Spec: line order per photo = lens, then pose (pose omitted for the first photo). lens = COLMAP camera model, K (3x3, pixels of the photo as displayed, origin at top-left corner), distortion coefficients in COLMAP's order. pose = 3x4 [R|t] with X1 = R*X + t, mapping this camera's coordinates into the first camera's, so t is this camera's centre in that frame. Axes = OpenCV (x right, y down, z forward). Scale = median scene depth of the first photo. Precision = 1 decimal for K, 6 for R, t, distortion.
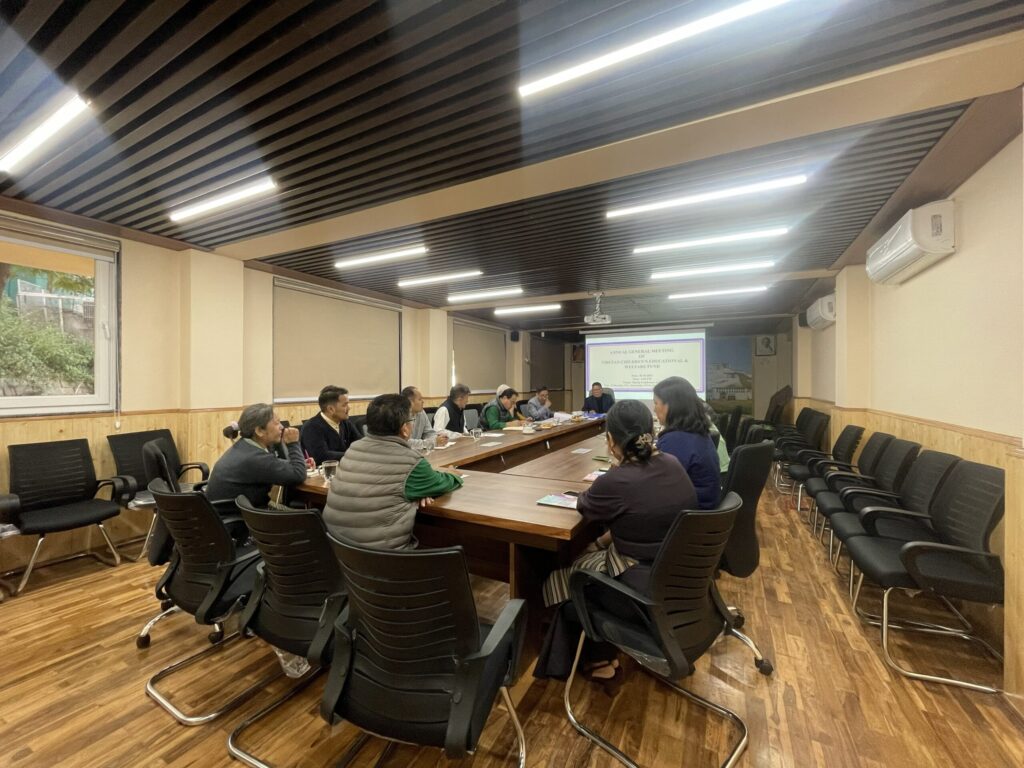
lens RADIAL K [[417.9, 0, 512.0], [0, 417.9, 384.0], [0, 0, 1]] dist [-0.001878, 0.000184]
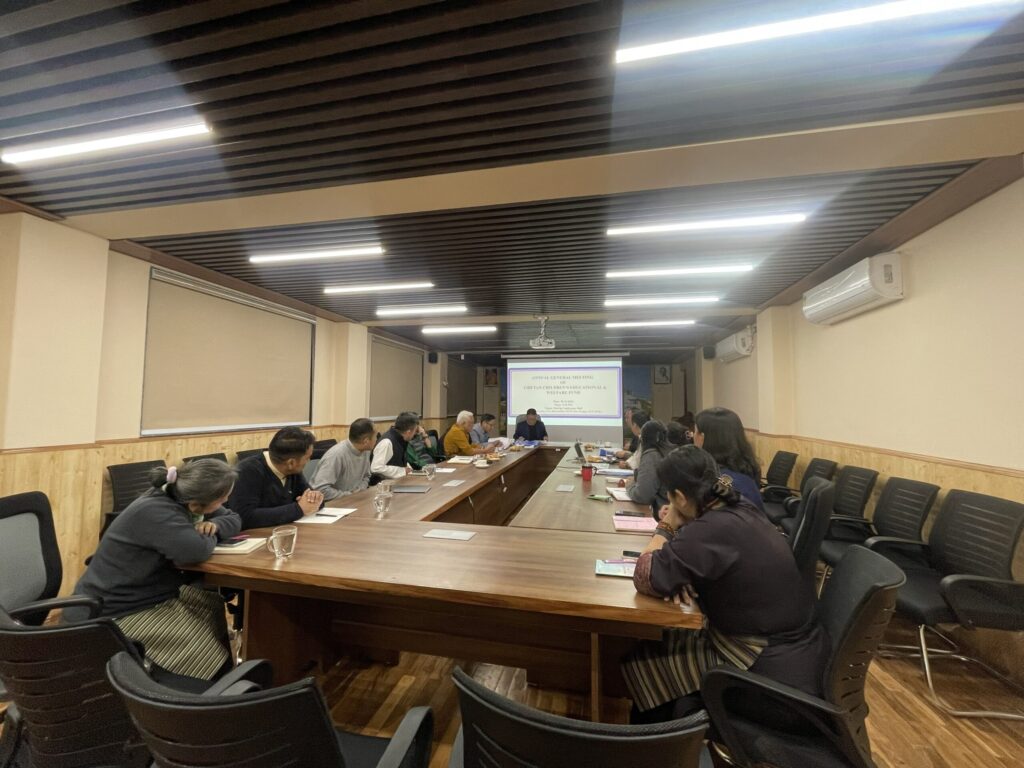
lens RADIAL K [[417.9, 0, 512.0], [0, 417.9, 384.0], [0, 0, 1]] dist [-0.001878, 0.000184]
pose [[0.963753, 0.020877, 0.265977, -0.142856], [-0.006113, 0.998400, -0.056217, -0.009148], [-0.266725, 0.052553, 0.962339, 0.119601]]
